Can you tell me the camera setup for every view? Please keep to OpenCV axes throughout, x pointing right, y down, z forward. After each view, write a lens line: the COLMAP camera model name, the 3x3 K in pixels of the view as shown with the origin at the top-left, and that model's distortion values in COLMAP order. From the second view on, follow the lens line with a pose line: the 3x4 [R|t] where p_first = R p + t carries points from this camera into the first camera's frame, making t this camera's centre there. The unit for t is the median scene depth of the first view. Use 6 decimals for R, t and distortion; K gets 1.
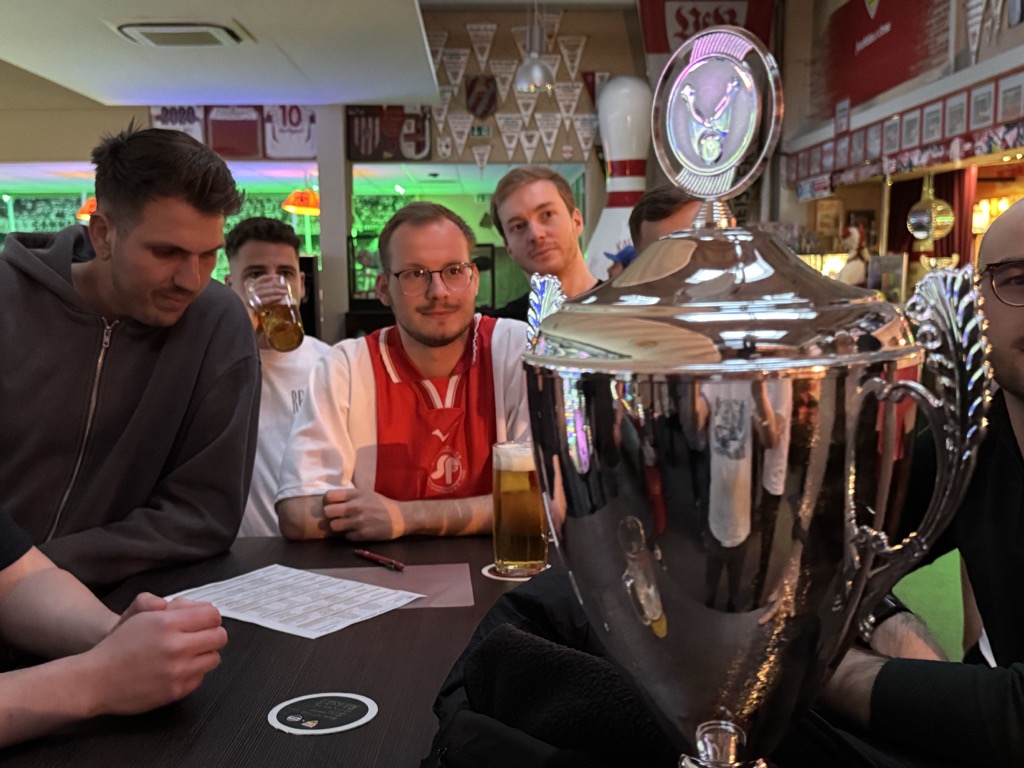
lens RADIAL K [[1168.6, 0, 512.0], [0, 1168.6, 384.0], [0, 0, 1]] dist [0.000489, 0.824578]
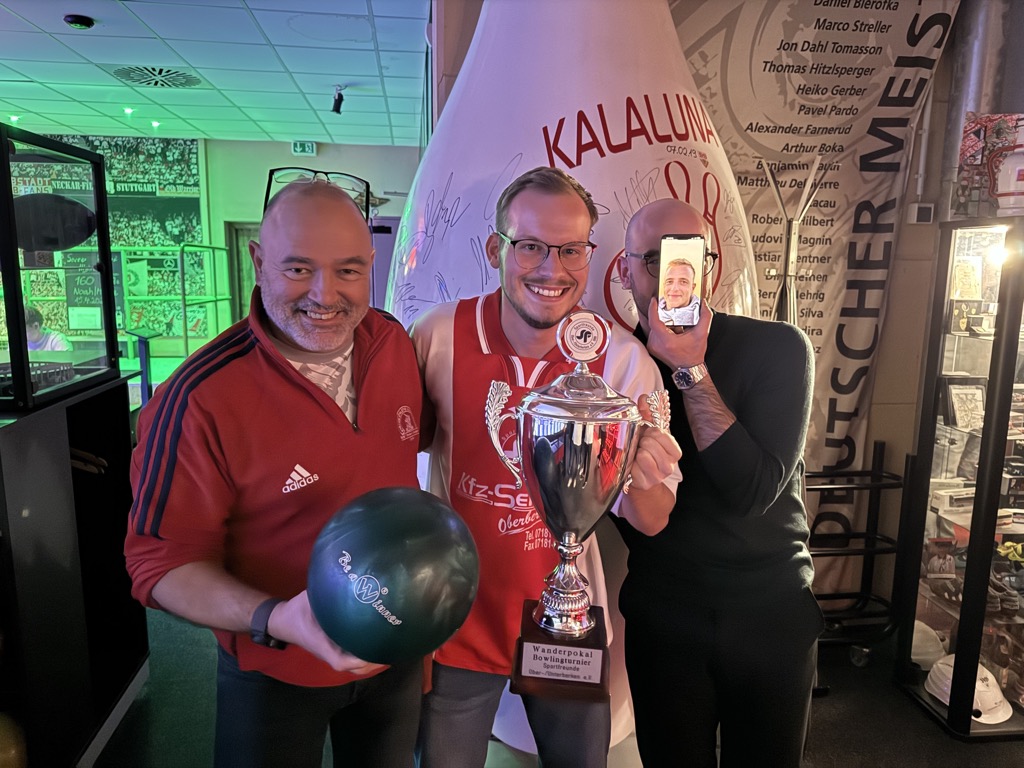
lens RADIAL K [[746.2, 0, 512.0], [0, 746.2, 384.0], [0, 0, 1]] dist [0.003143, -0.003857]
pose [[0.994466, 0.007679, 0.104781, 0.066312], [-0.013828, 0.998215, 0.058093, -0.076797], [-0.104148, -0.059221, 0.992797, 0.810888]]
